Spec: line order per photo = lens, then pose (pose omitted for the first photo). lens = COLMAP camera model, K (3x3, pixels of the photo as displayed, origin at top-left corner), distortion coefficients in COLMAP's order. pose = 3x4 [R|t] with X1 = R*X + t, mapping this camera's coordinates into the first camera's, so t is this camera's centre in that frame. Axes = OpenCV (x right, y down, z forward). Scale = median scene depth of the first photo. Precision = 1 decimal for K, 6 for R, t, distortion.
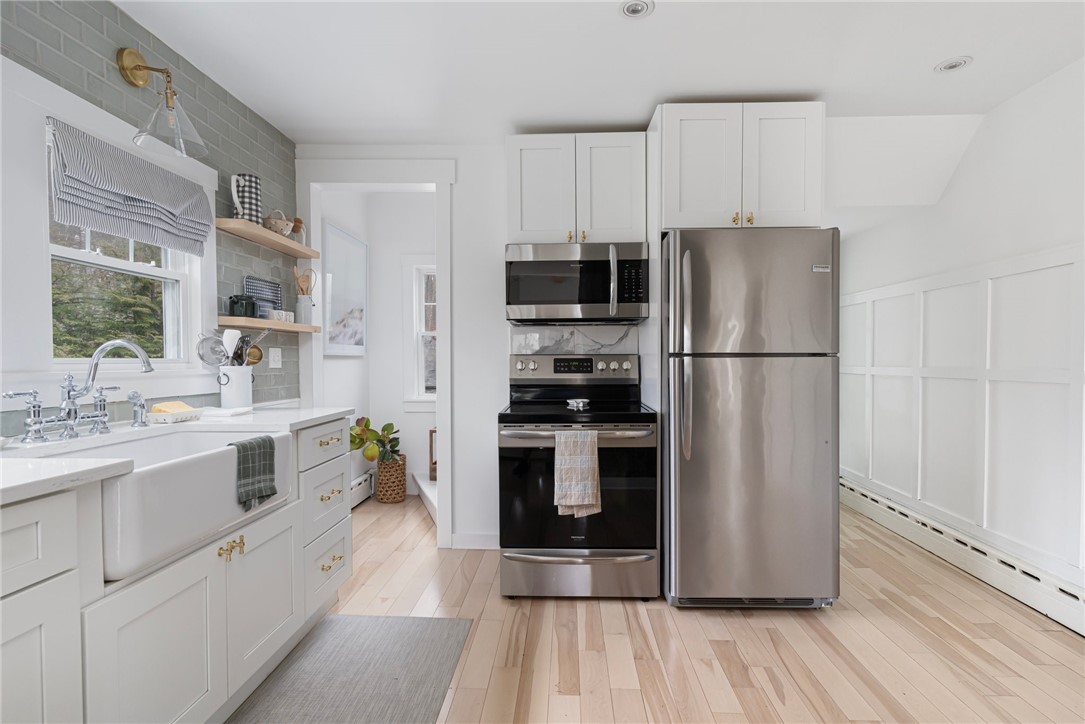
lens RADIAL K [[522.7, 0, 543.9], [0, 522.7, 362.3], [0, 0, 1]] dist [-0.000187, -0.000027]
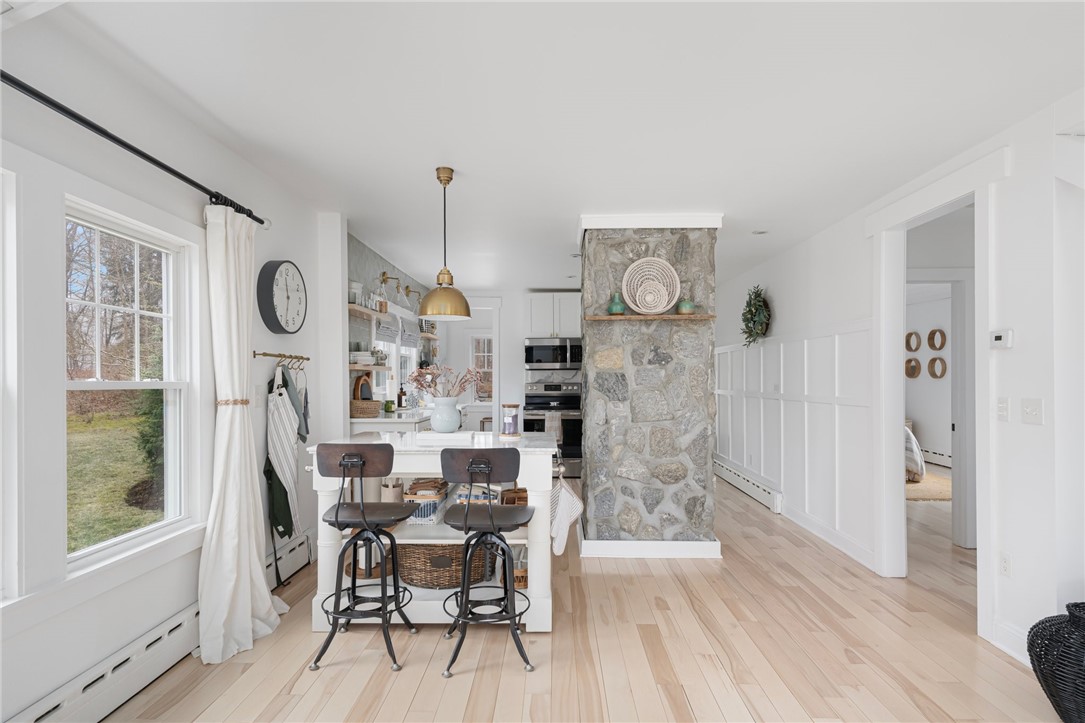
lens RADIAL K [[554.4, 0, 541.6], [0, 554.4, 370.2], [0, 0, 1]] dist [-0.000041, -0.000094]
pose [[0.999901, 0.001373, 0.013992, -0.030131], [-0.000981, 0.999607, -0.028002, -0.003305], [-0.014025, 0.027985, 0.999510, -1.563544]]
